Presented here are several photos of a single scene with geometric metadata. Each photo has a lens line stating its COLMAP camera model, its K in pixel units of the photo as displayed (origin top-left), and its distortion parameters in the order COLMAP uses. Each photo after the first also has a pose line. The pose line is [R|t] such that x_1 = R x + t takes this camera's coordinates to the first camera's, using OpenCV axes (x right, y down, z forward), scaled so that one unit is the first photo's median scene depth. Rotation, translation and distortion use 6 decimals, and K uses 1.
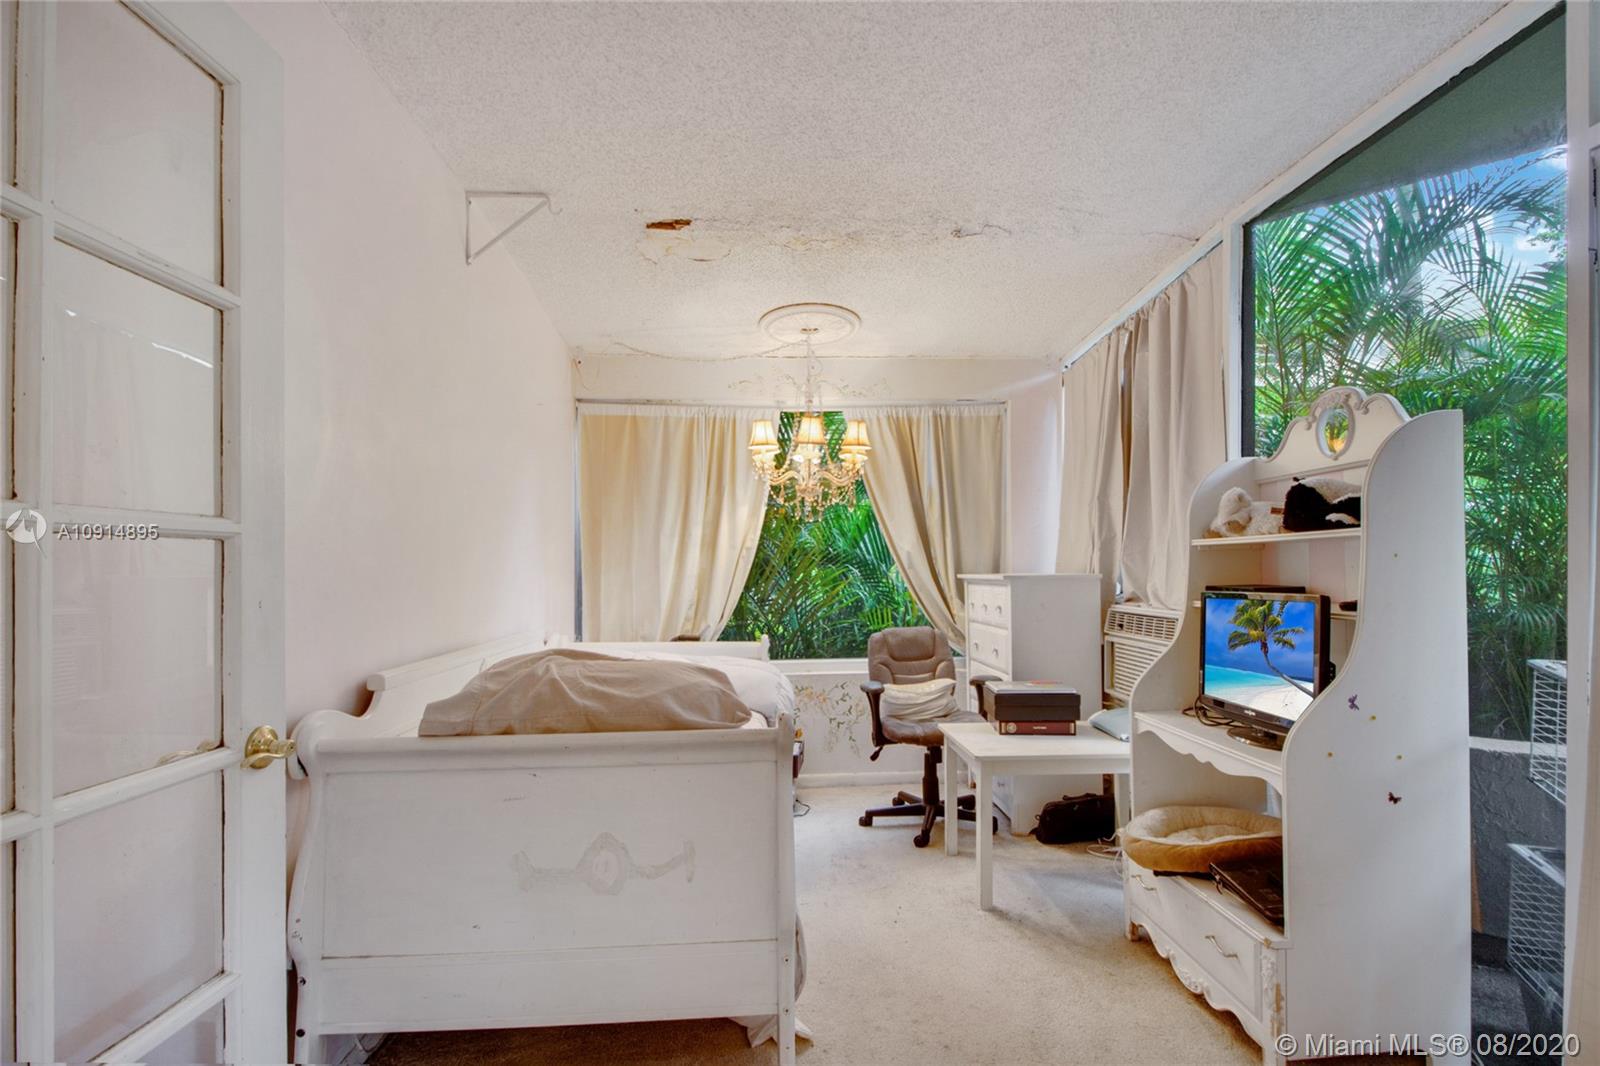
lens RADIAL K [[776.4, 0, 799.4], [0, 776.4, 563.0], [0, 0, 1]] dist [-0.003912, -0.000480]
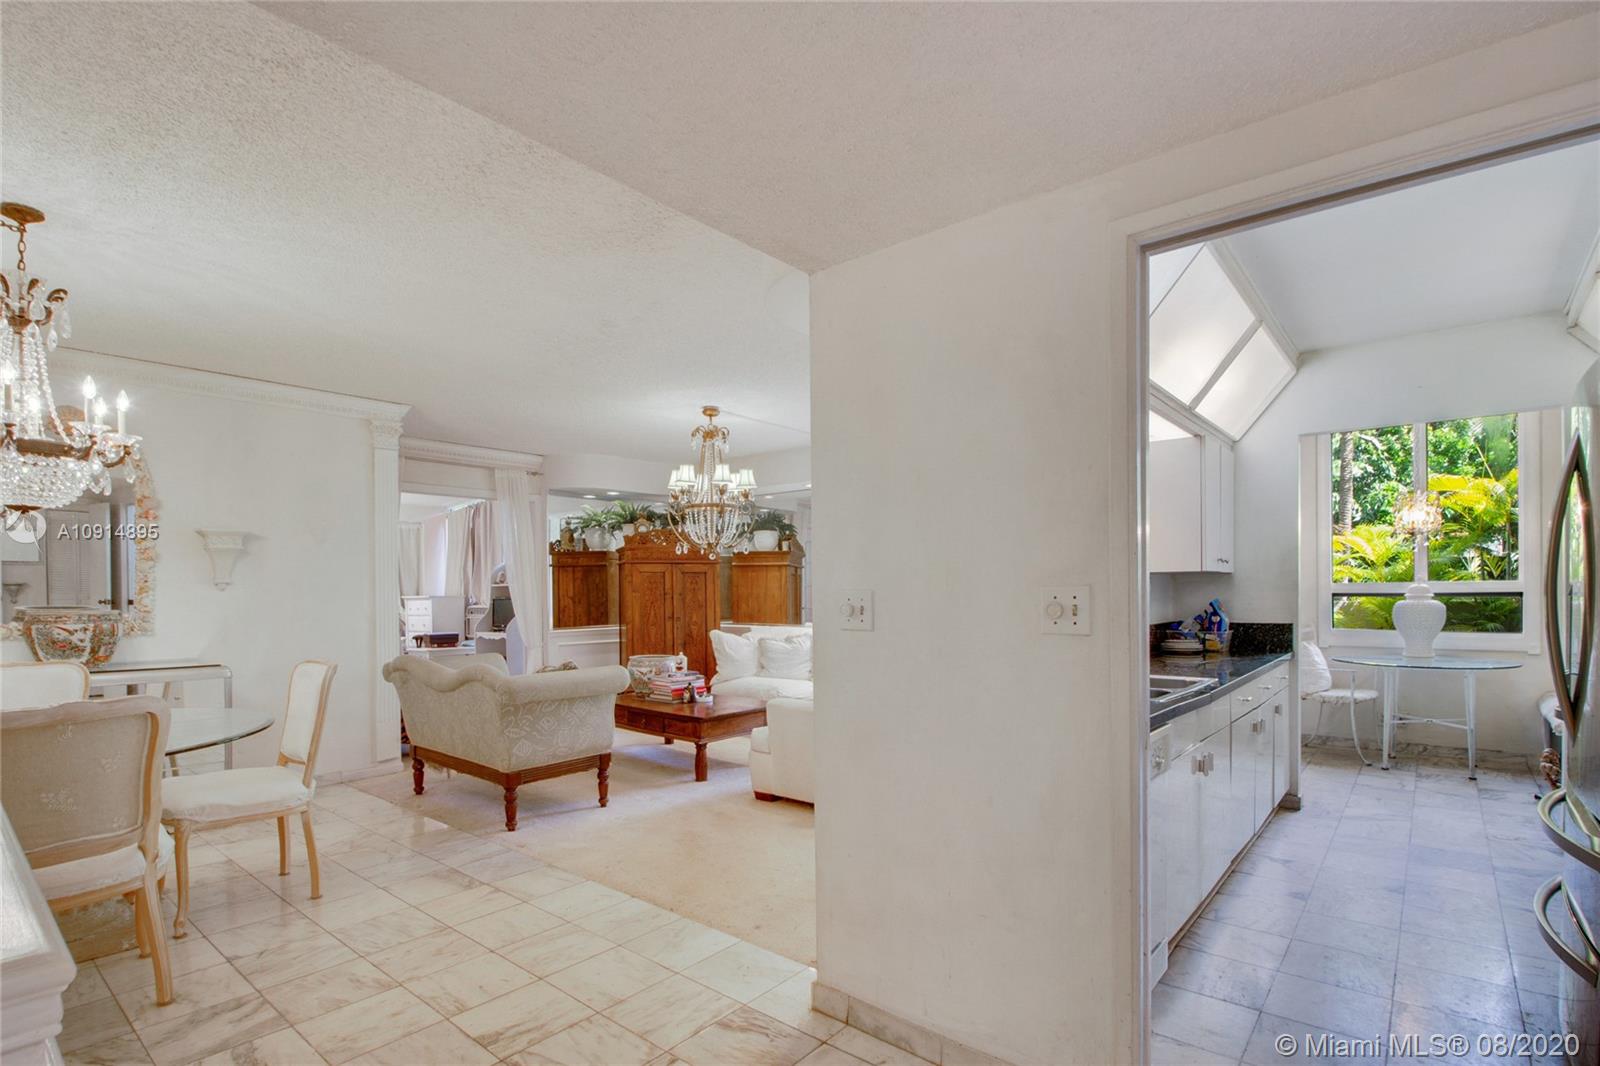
lens RADIAL K [[776.4, 0, 838.2], [0, 776.4, 594.9], [0, 0, 1]] dist [-0.003912, -0.000480]
pose [[0.677762, -0.011900, 0.735185, -0.785595], [0.005341, 0.999922, 0.011260, -0.011911], [-0.735262, -0.003705, 0.677773, -1.965954]]
